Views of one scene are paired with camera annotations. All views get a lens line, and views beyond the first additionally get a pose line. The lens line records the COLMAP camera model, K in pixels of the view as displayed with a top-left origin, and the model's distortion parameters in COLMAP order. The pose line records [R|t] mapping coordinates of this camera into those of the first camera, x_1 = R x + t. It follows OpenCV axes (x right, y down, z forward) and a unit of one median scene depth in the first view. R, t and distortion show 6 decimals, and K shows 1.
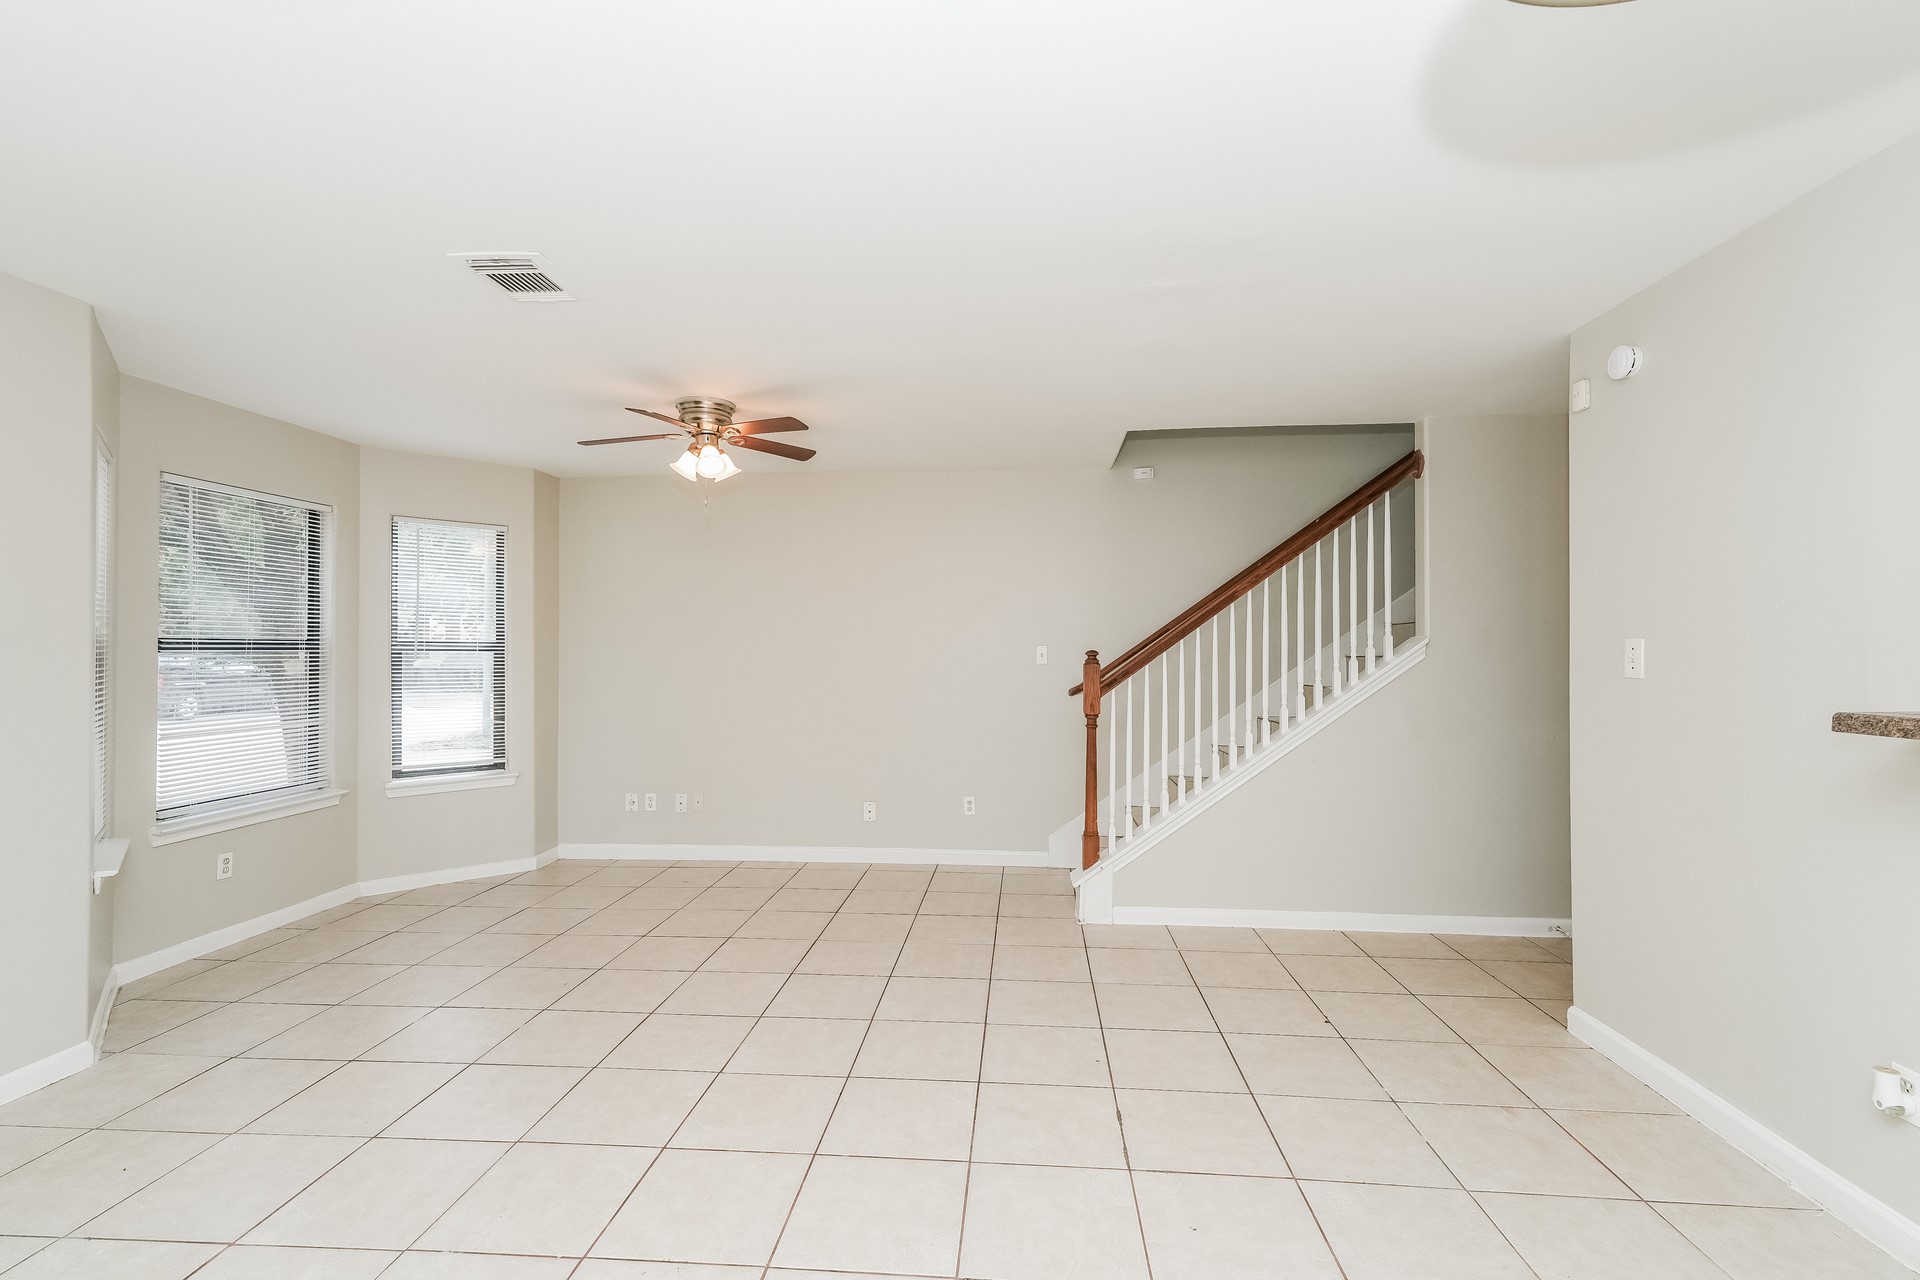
lens RADIAL K [[845.0, 0, 960.0], [0, 845.0, 640.0], [0, 0, 1]] dist [0.000813, 0.000070]
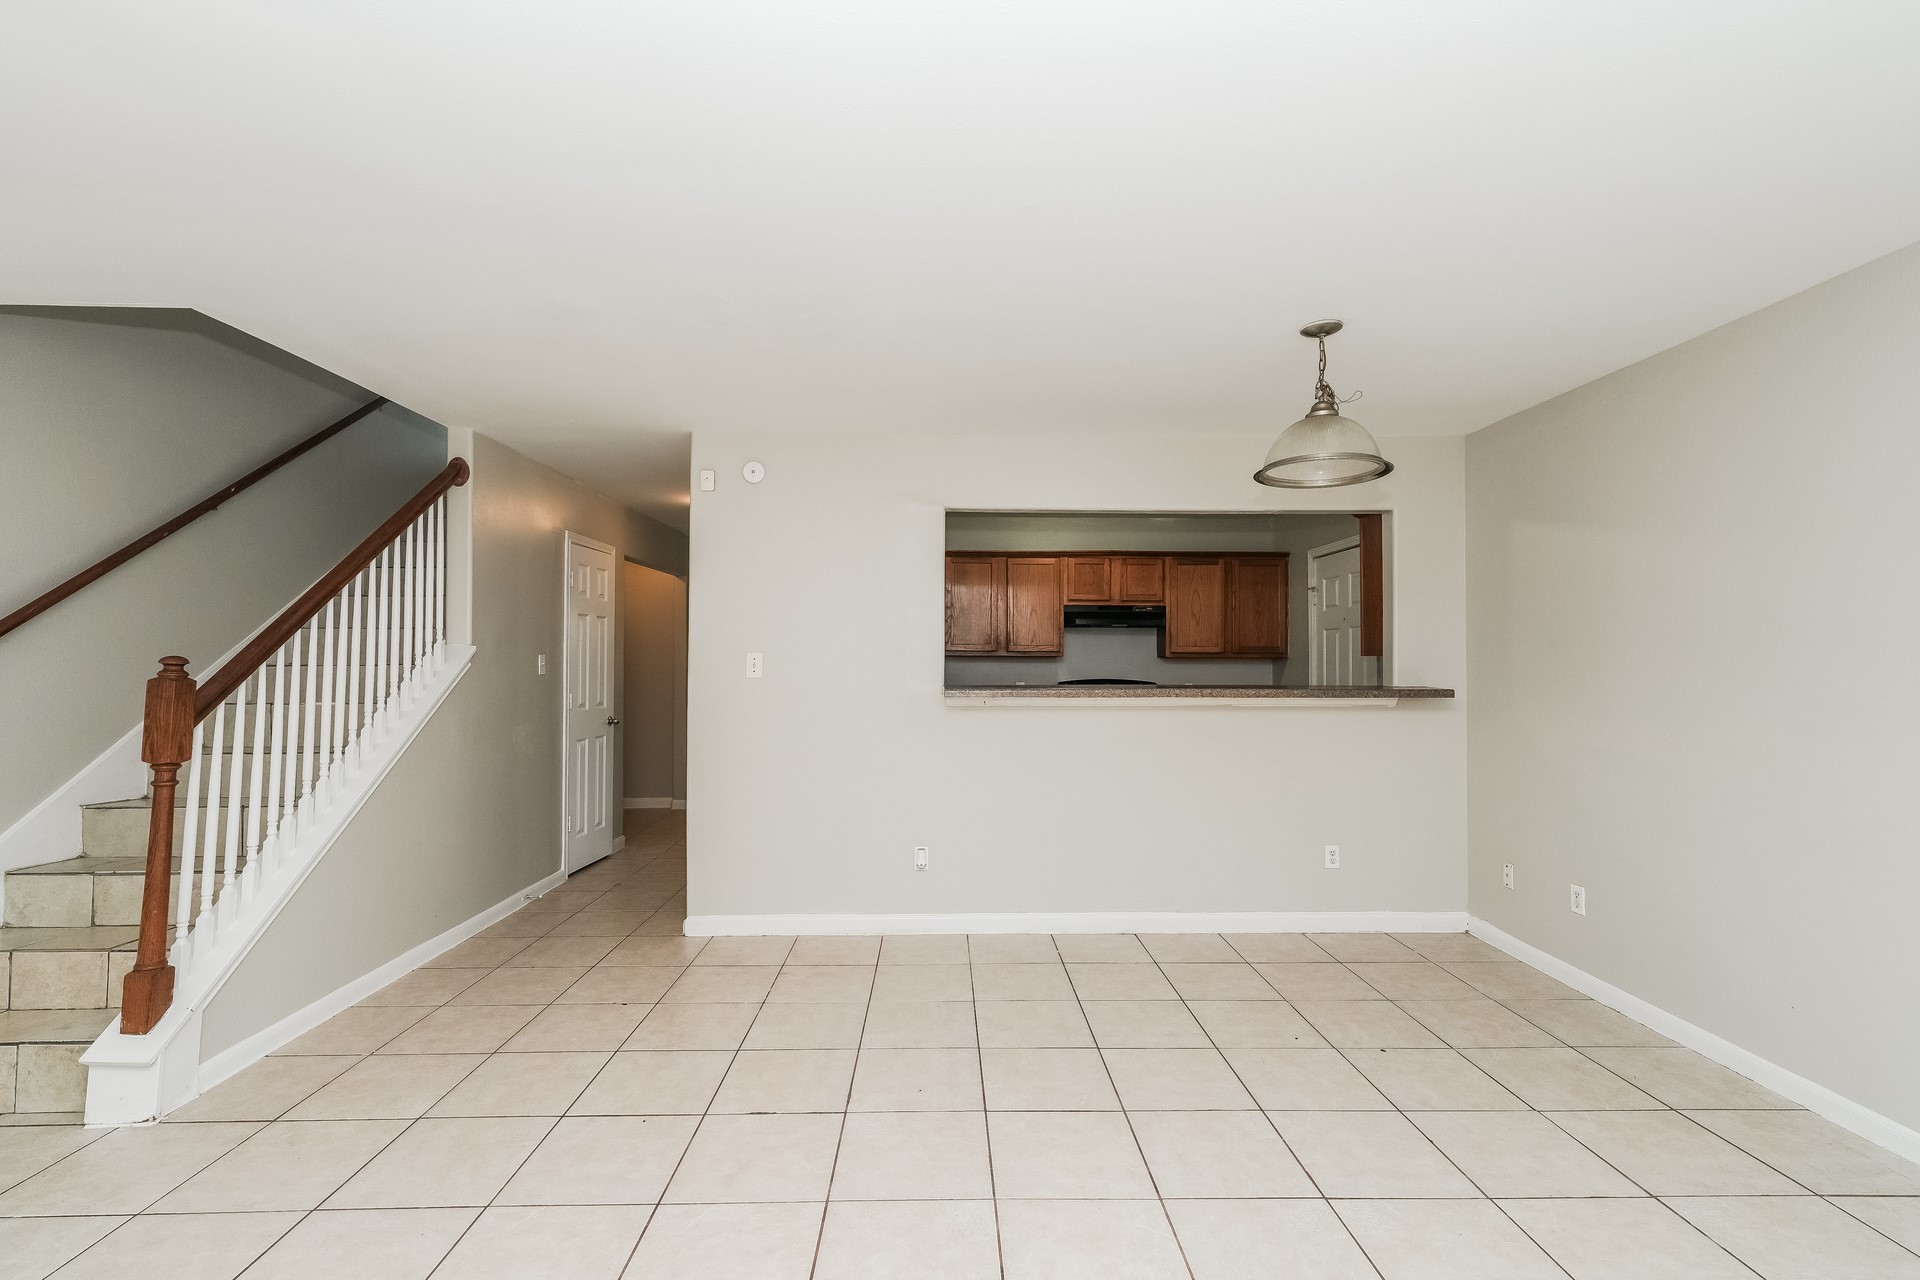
lens RADIAL K [[845.0, 0, 960.0], [0, 845.0, 640.0], [0, 0, 1]] dist [0.000813, 0.000070]
pose [[-0.102674, 0.024985, 0.994401, -0.548596], [-0.016590, 0.999502, -0.026826, 0.008107], [-0.994577, -0.019252, -0.102208, 0.550521]]
